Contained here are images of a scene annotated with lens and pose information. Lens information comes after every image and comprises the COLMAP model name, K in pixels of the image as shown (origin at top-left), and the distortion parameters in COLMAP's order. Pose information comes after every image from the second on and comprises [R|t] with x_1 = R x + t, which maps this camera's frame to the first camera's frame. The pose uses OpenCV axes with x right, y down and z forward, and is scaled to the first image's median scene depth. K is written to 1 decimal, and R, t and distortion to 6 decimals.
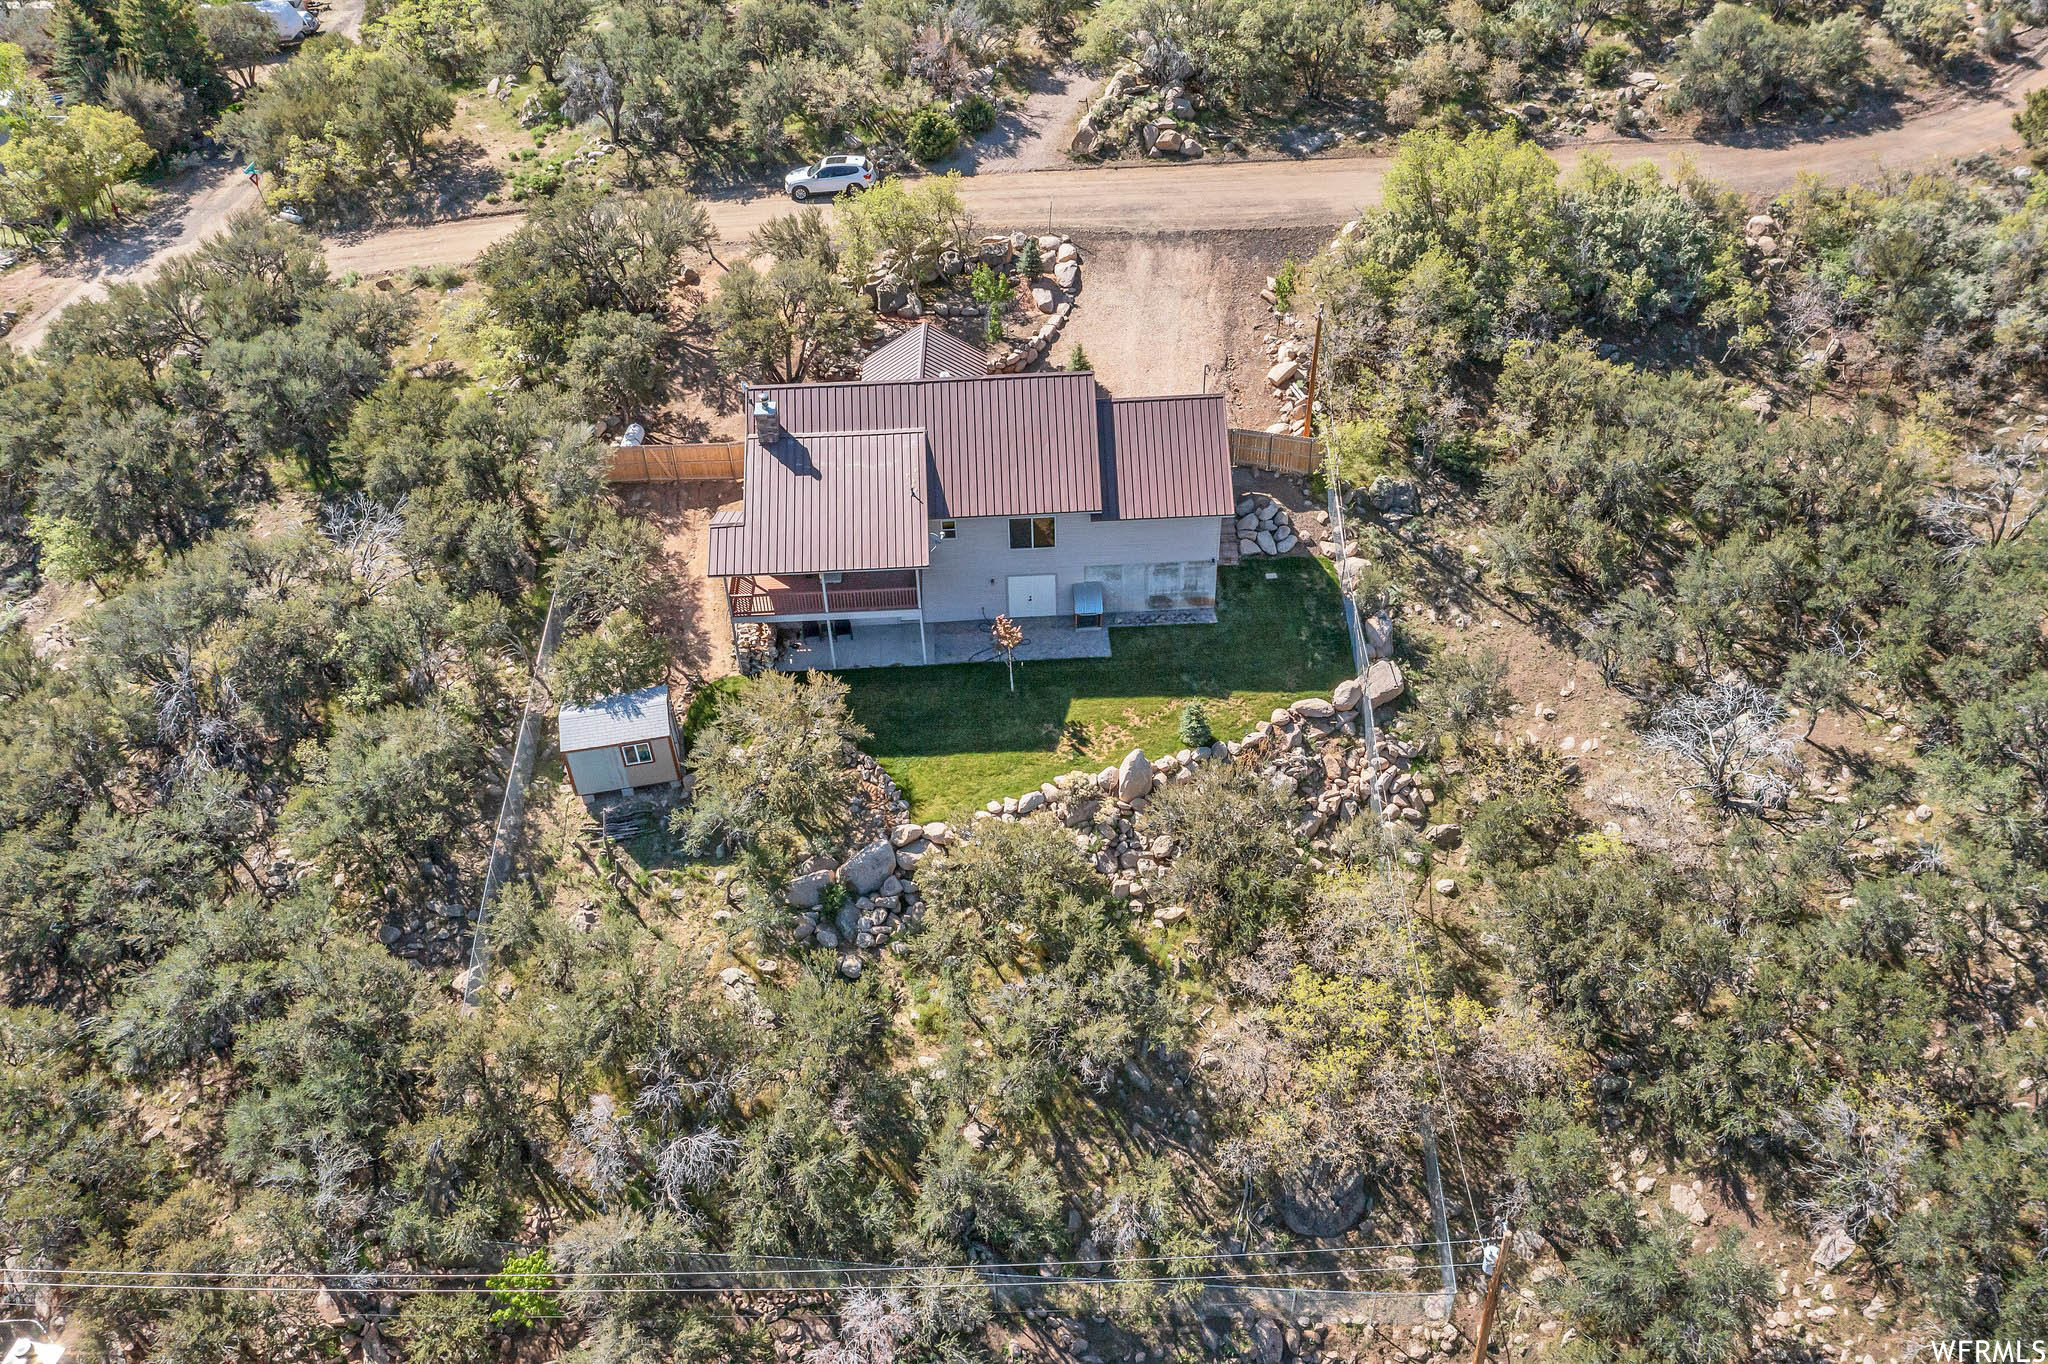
lens RADIAL K [[1633.1, 0, 1017.3], [0, 1633.1, 688.5], [0, 0, 1]] dist [-0.009768, 0.011486]
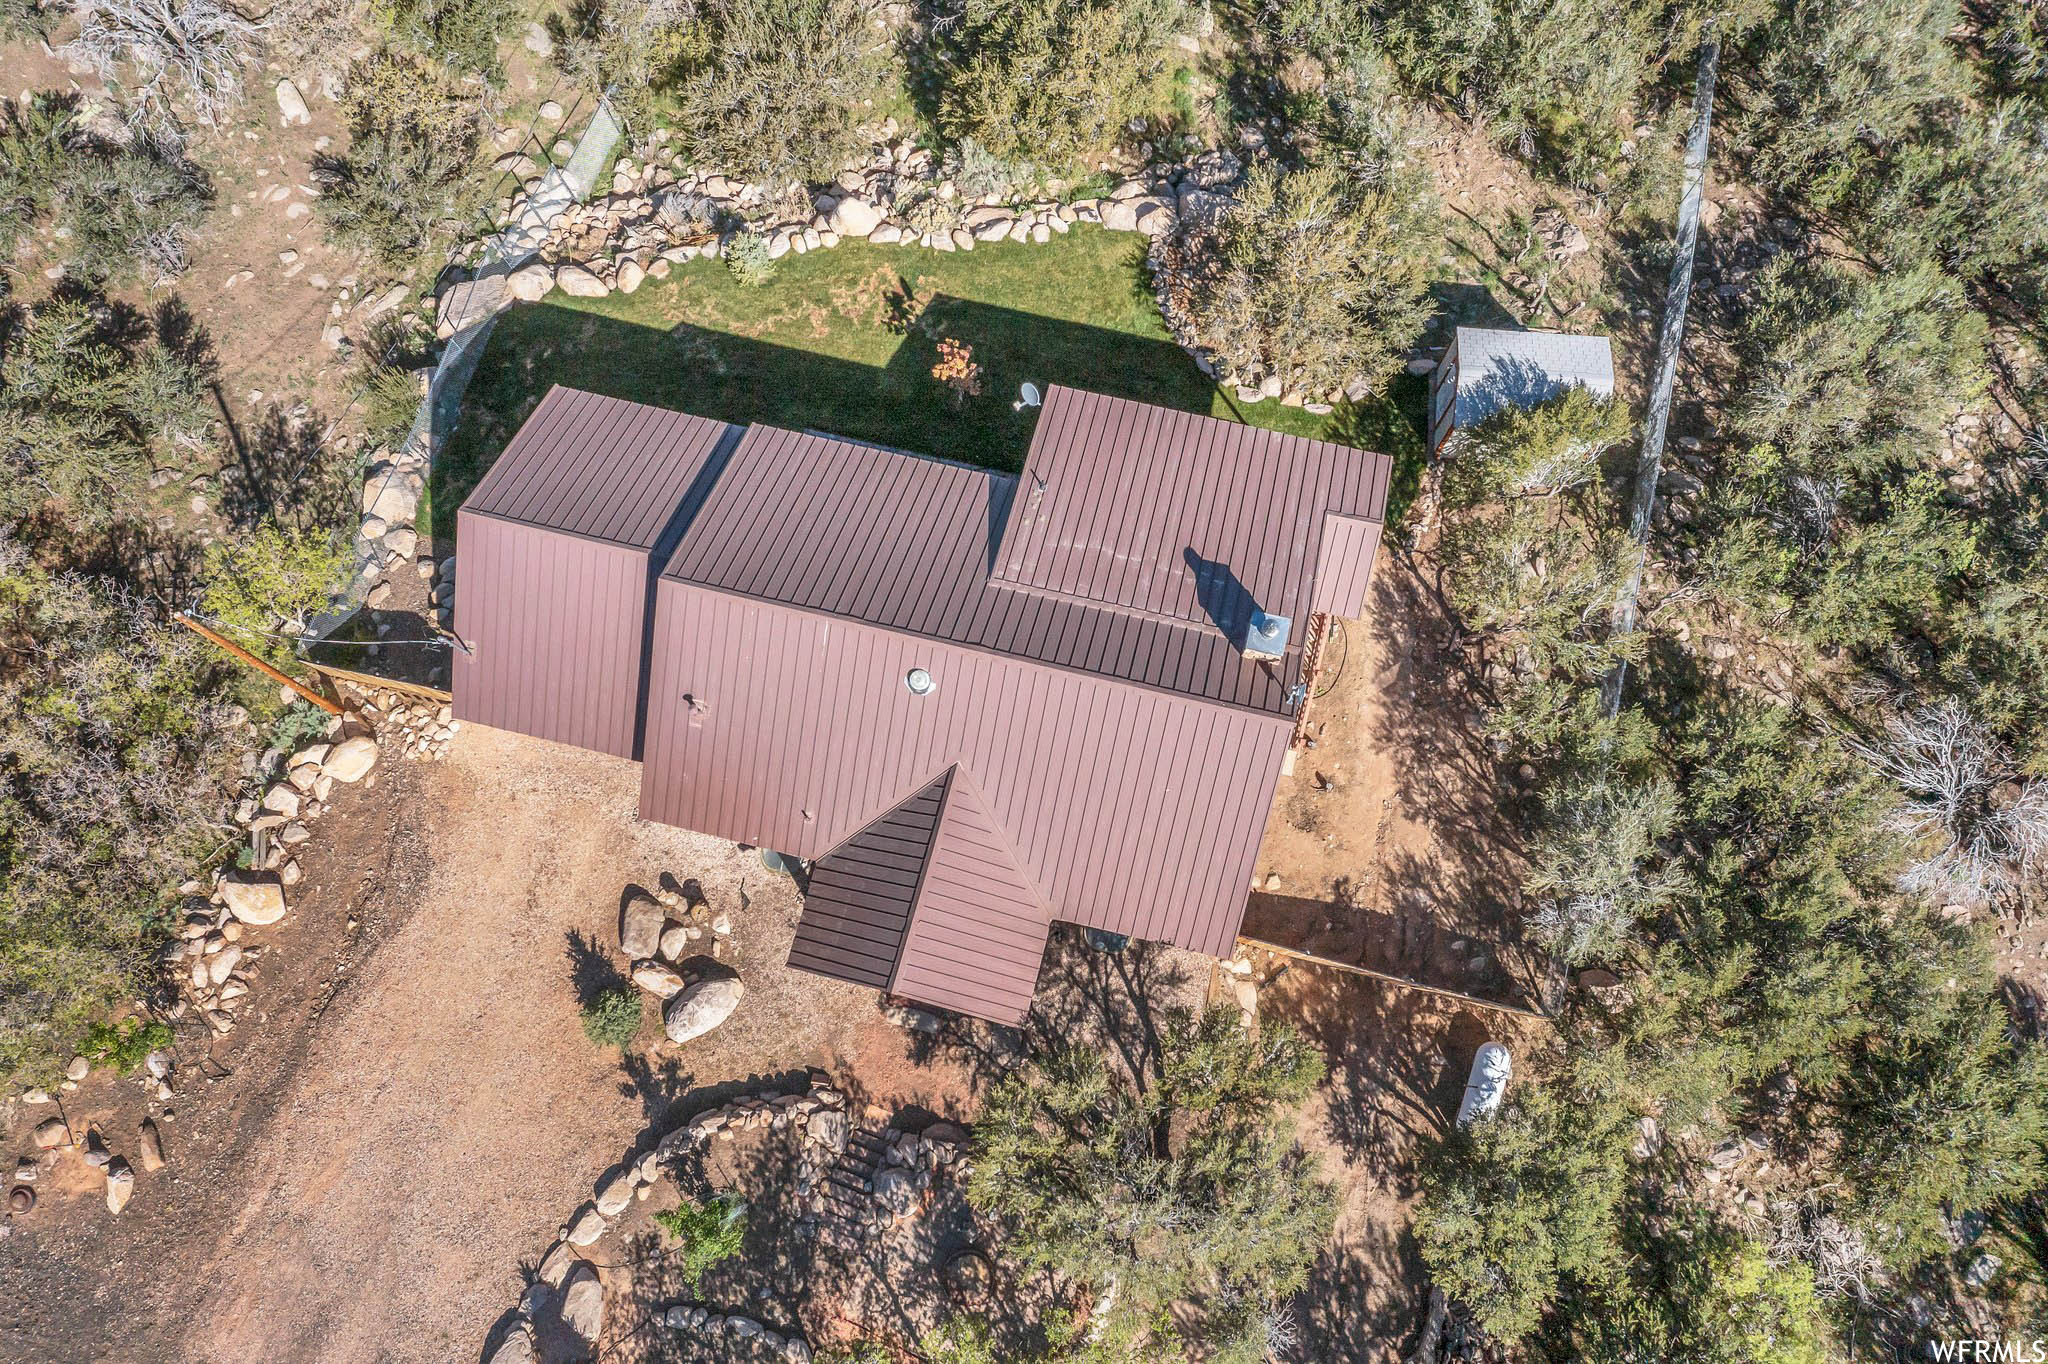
lens RADIAL K [[1633.1, 0, 1031.3], [0, 1633.1, 674.6], [0, 0, 1]] dist [-0.009768, 0.011486]
pose [[-0.961842, -0.246197, 0.119359, -0.140630], [0.225171, -0.464464, 0.856488, -0.630354], [-0.155427, 0.850682, 0.502178, 0.717768]]
